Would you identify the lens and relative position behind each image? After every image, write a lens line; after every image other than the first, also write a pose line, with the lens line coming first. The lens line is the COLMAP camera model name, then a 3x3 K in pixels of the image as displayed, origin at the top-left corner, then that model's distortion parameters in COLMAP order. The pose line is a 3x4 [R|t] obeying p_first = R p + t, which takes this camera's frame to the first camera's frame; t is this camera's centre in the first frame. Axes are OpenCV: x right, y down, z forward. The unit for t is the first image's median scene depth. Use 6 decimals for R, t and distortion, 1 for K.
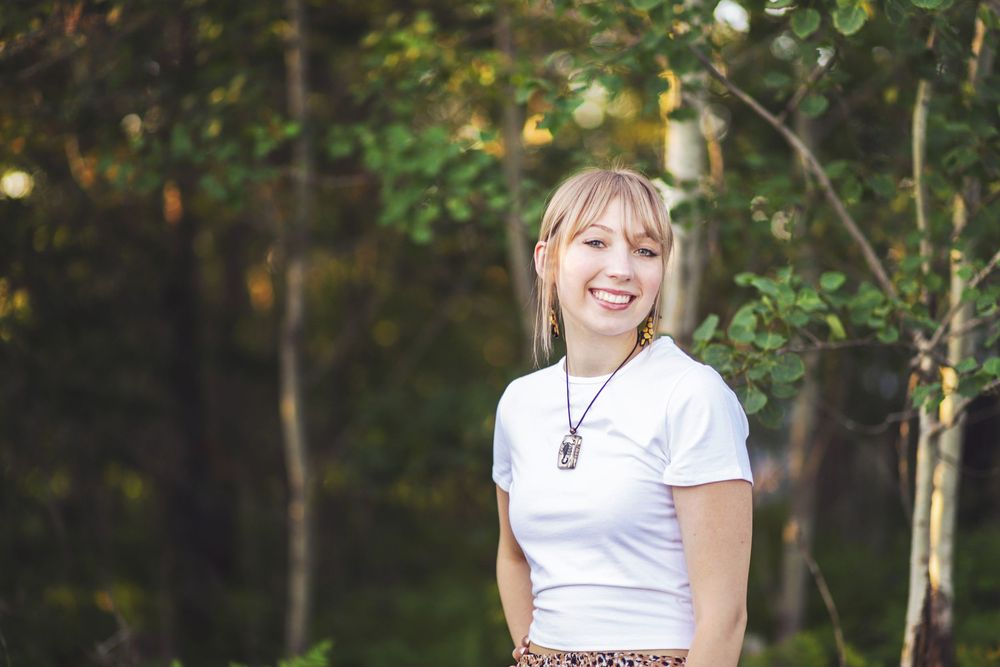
lens RADIAL K [[2531.3, 0, 500.0], [0, 2531.3, 333.5], [0, 0, 1]] dist [0.973330, -16.517310]
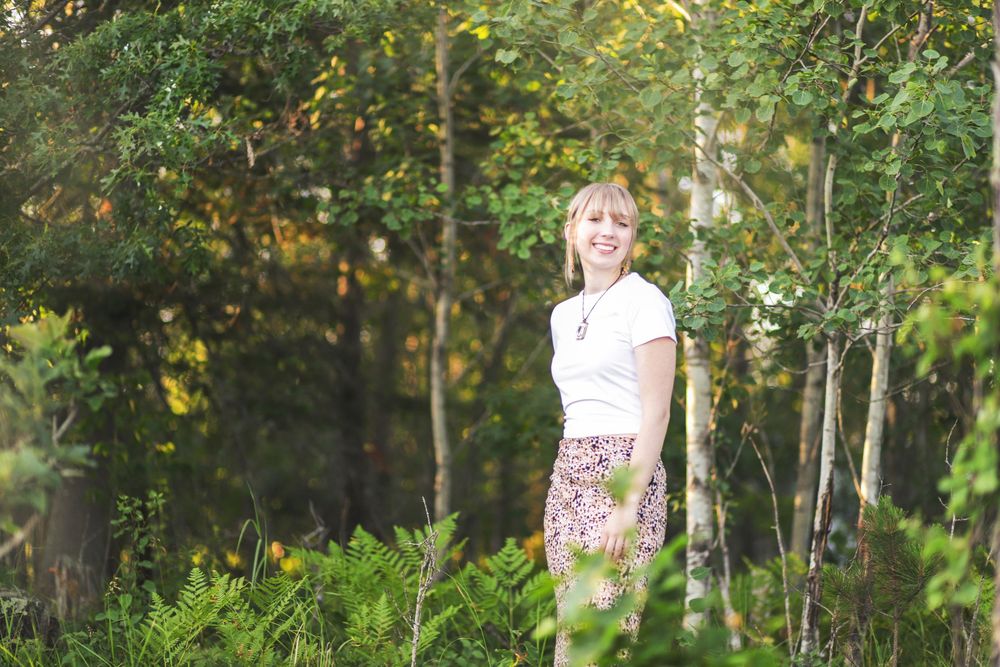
lens RADIAL K [[2479.2, 0, 500.0], [0, 2479.2, 333.5], [0, 0, 1]] dist [-0.023711, -15.312691]
pose [[0.998112, 0.017831, -0.058777, 0.049551], [-0.020488, 0.998780, -0.044922, 0.087585], [0.057905, 0.046042, 0.997260, -0.552578]]
